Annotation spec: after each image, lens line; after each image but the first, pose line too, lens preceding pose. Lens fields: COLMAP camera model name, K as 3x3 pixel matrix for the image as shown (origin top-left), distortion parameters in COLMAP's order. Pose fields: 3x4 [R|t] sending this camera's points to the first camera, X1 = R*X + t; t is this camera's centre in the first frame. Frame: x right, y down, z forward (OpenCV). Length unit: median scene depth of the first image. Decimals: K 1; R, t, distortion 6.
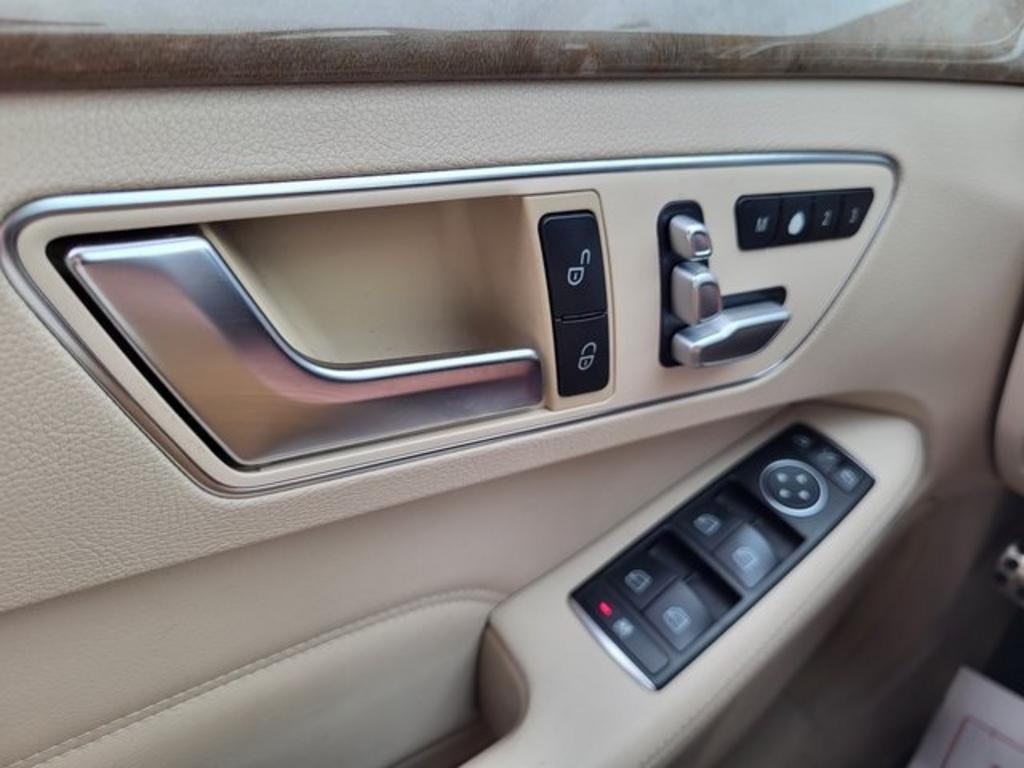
lens RADIAL K [[794.7, 0, 512.0], [0, 794.7, 384.0], [0, 0, 1]] dist [0.017528, 0.002491]
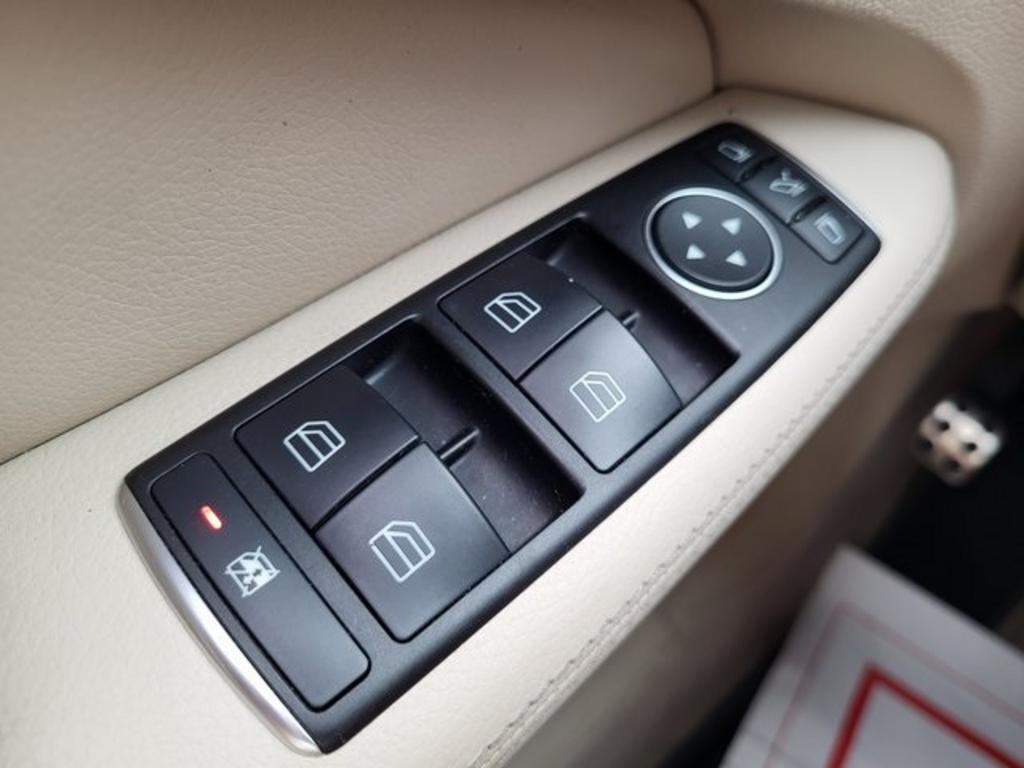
lens RADIAL K [[794.7, 0, 512.0], [0, 794.7, 384.0], [0, 0, 1]] dist [0.017528, 0.002491]
pose [[0.985016, 0.029909, 0.169849, 0.174557], [-0.059194, 0.983652, 0.170075, 0.141494], [-0.161985, -0.177581, 0.970683, 0.591600]]
